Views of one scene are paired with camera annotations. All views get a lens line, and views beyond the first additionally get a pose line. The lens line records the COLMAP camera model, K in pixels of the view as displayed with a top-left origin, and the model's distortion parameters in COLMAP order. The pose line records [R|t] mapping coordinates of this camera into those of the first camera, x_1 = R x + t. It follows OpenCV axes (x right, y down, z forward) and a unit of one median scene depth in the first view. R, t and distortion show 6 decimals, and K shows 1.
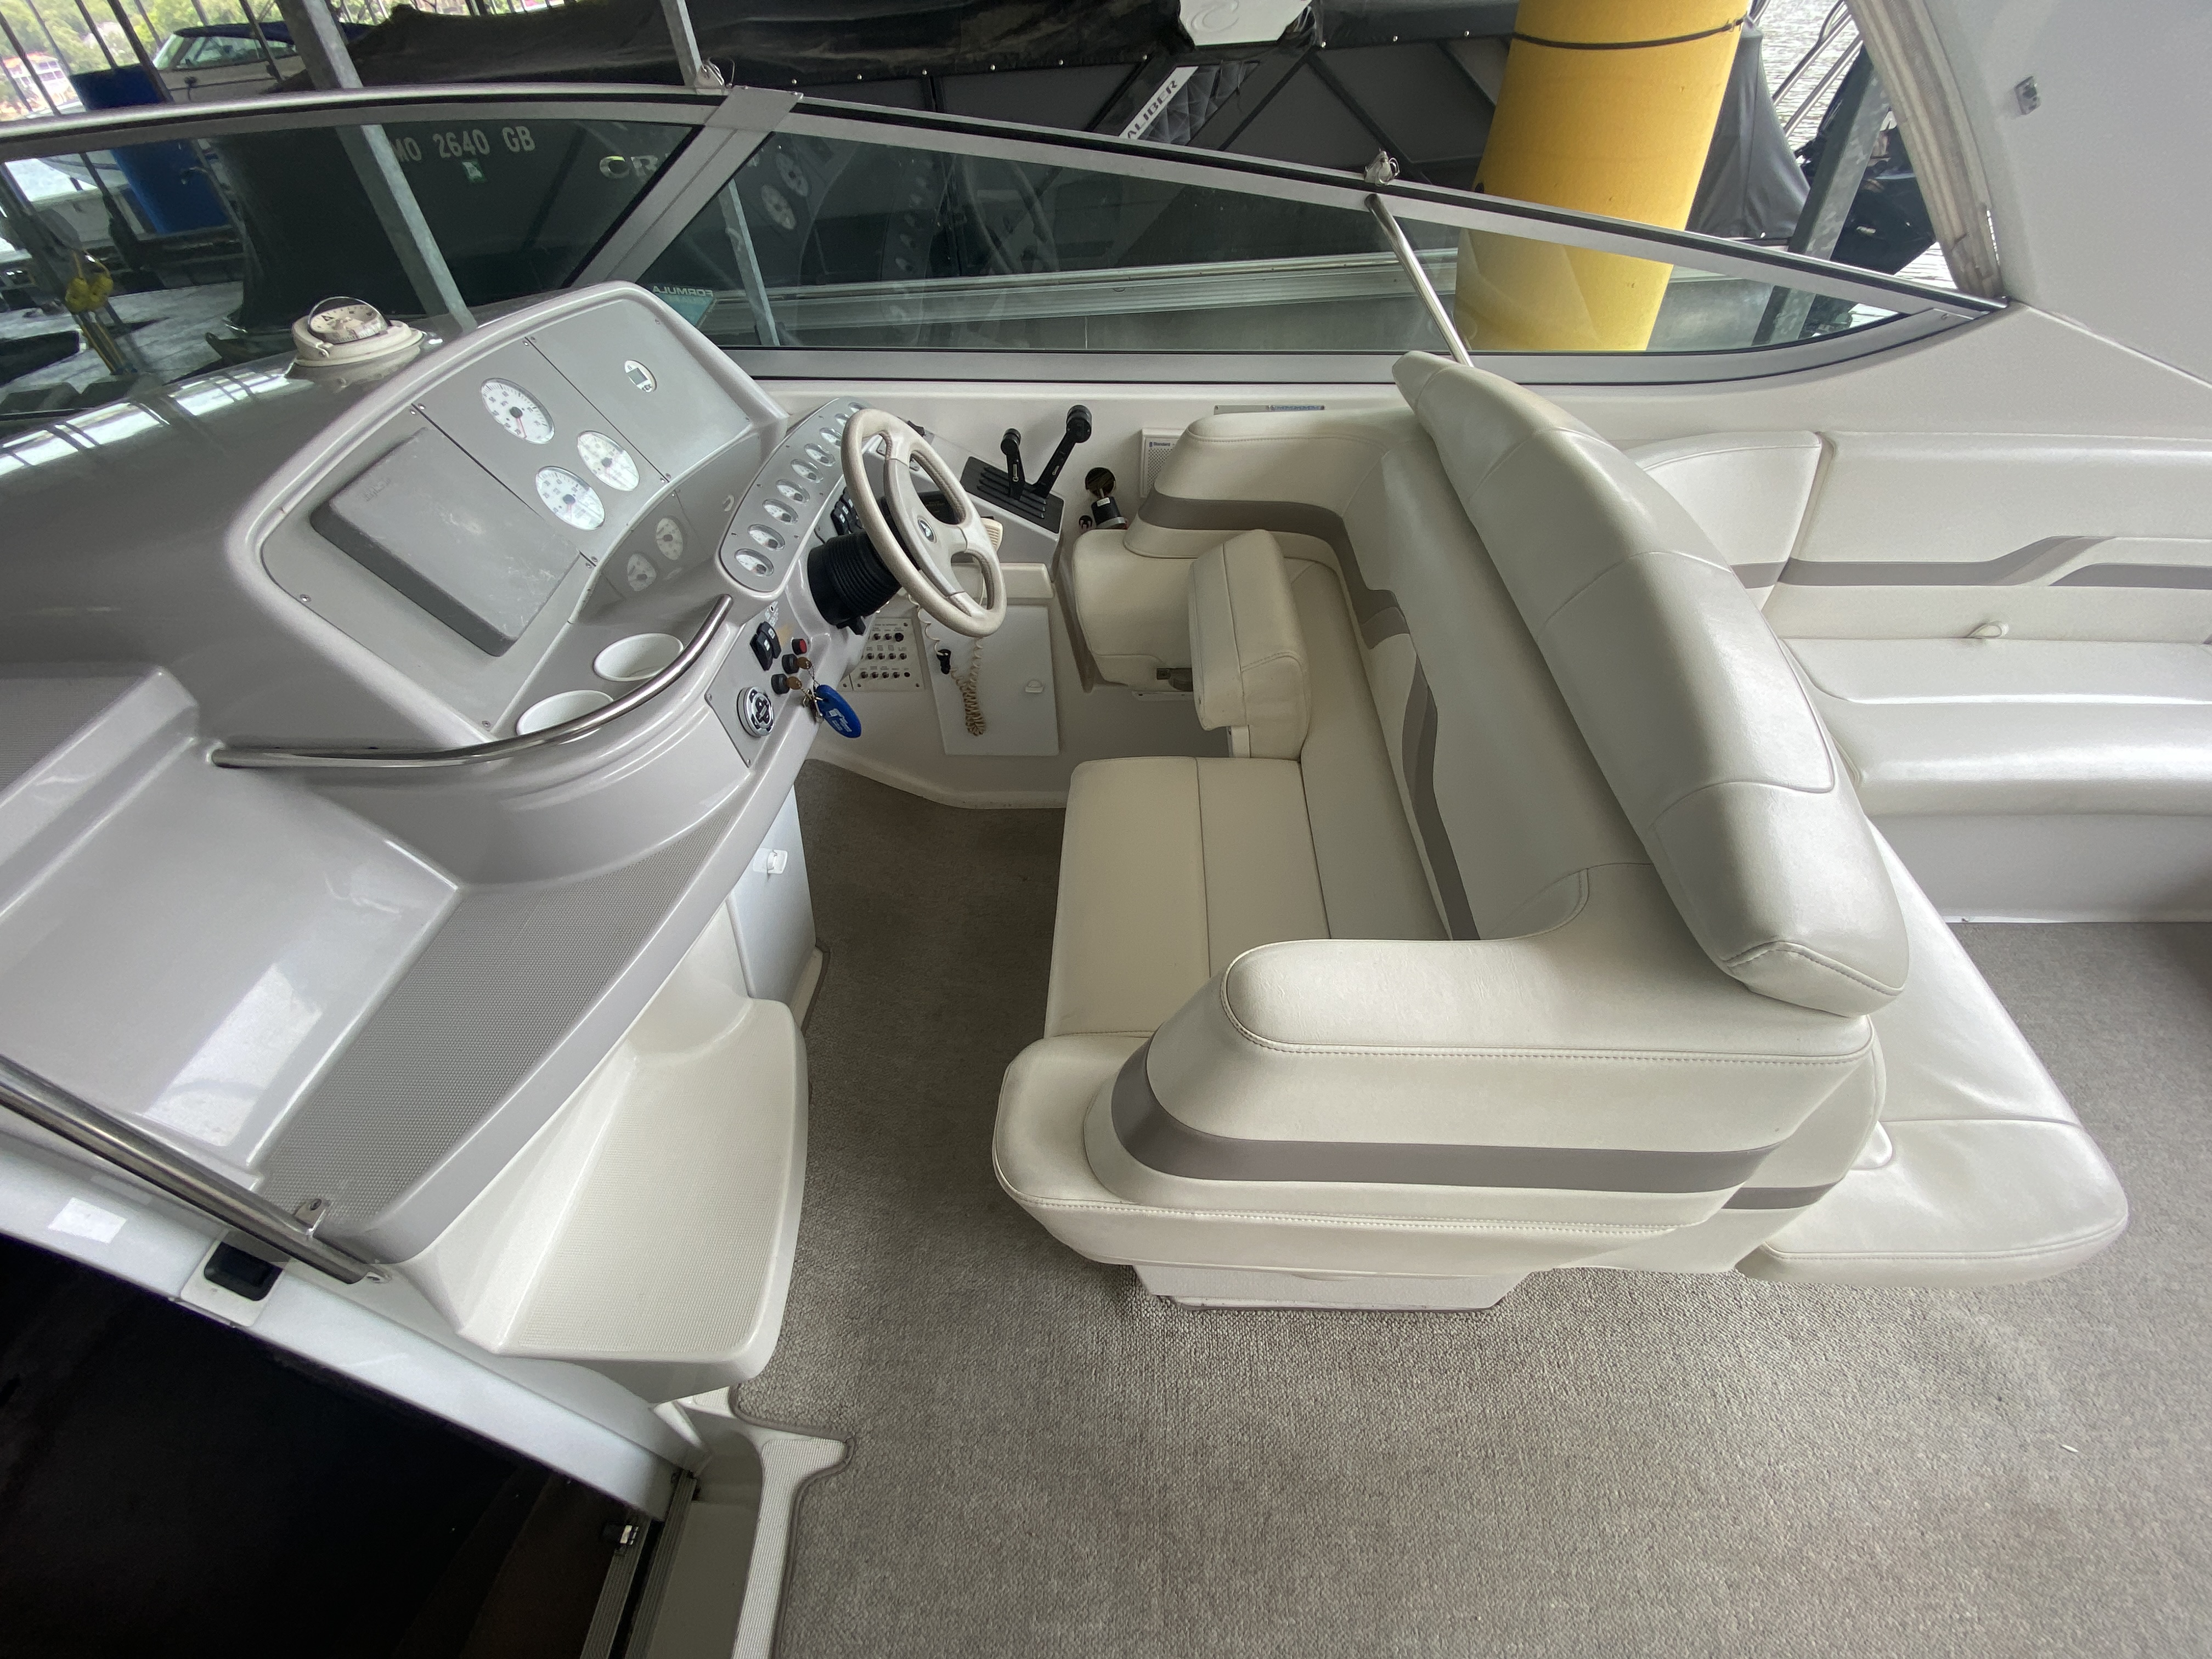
lens RADIAL K [[926.3, 0, 1115.9], [0, 926.3, 826.3], [0, 0, 1]] dist [0.002538, -0.011295]
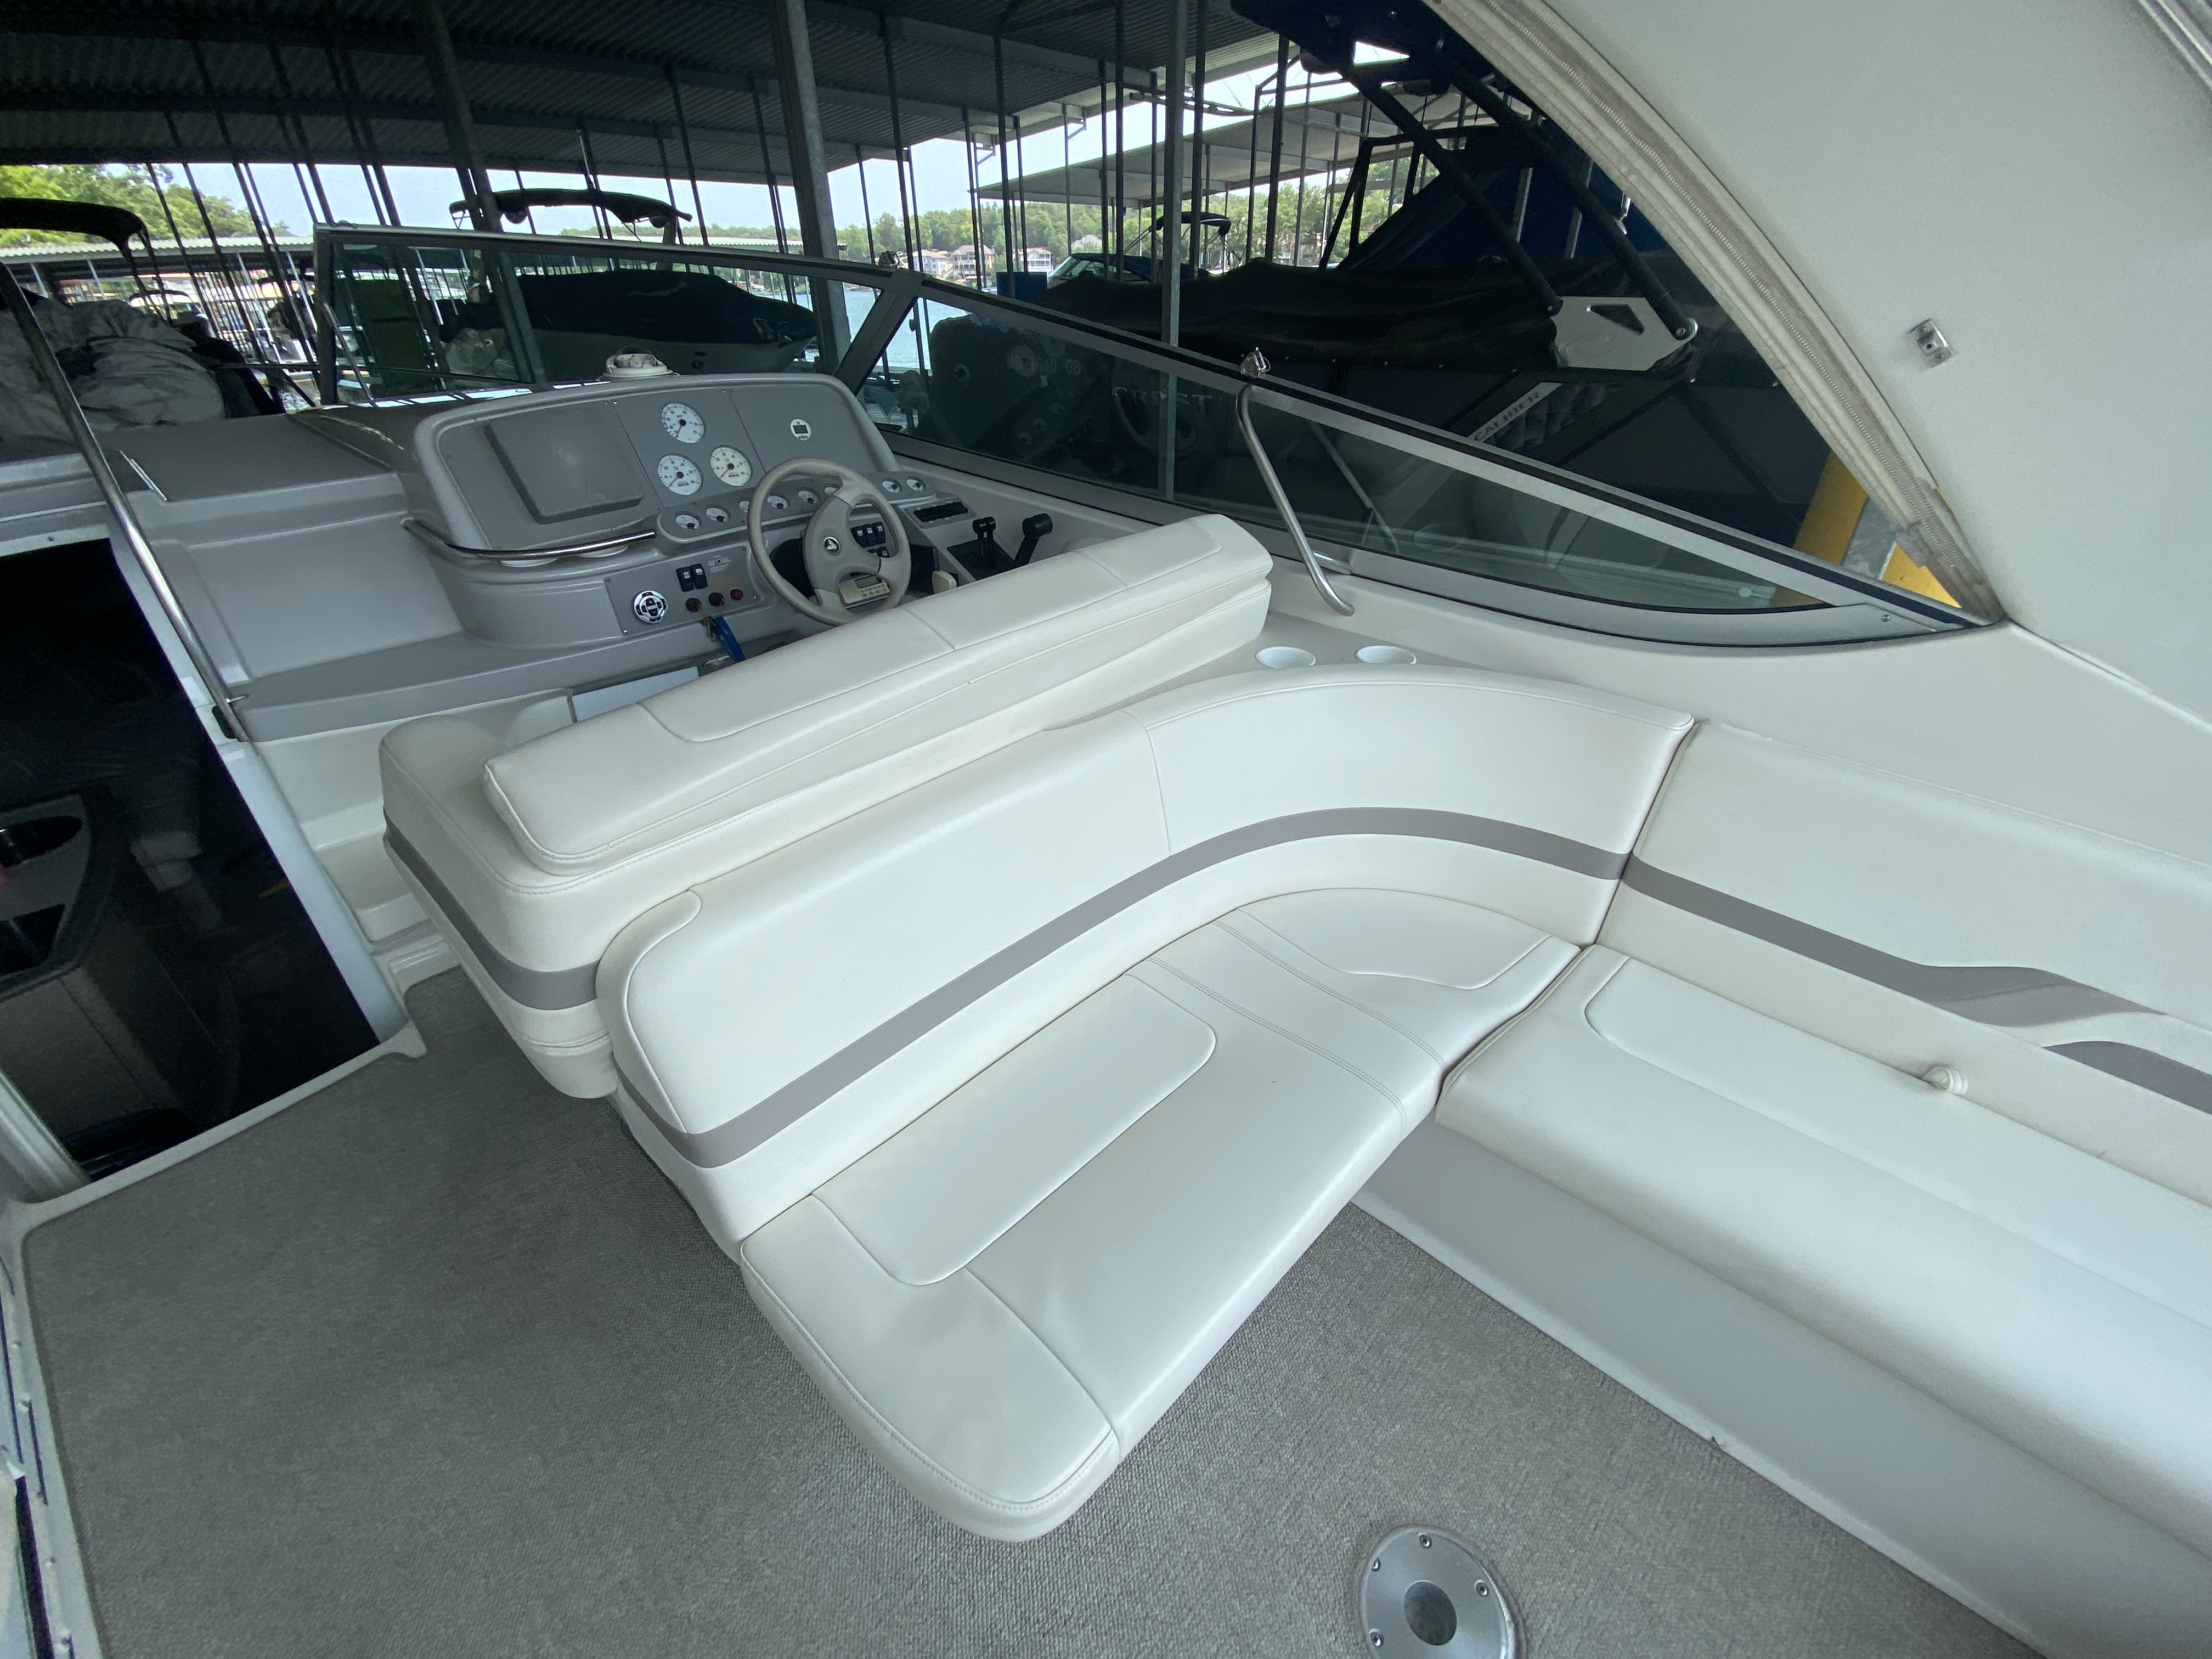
lens RADIAL K [[887.0, 0, 1111.5], [0, 887.0, 829.7], [0, 0, 1]] dist [0.021606, -0.021588]
pose [[0.766872, 0.377951, -0.518711, 0.869879], [-0.464626, 0.884489, -0.042442, -0.069680], [0.442753, 0.273554, 0.853895, 0.131043]]
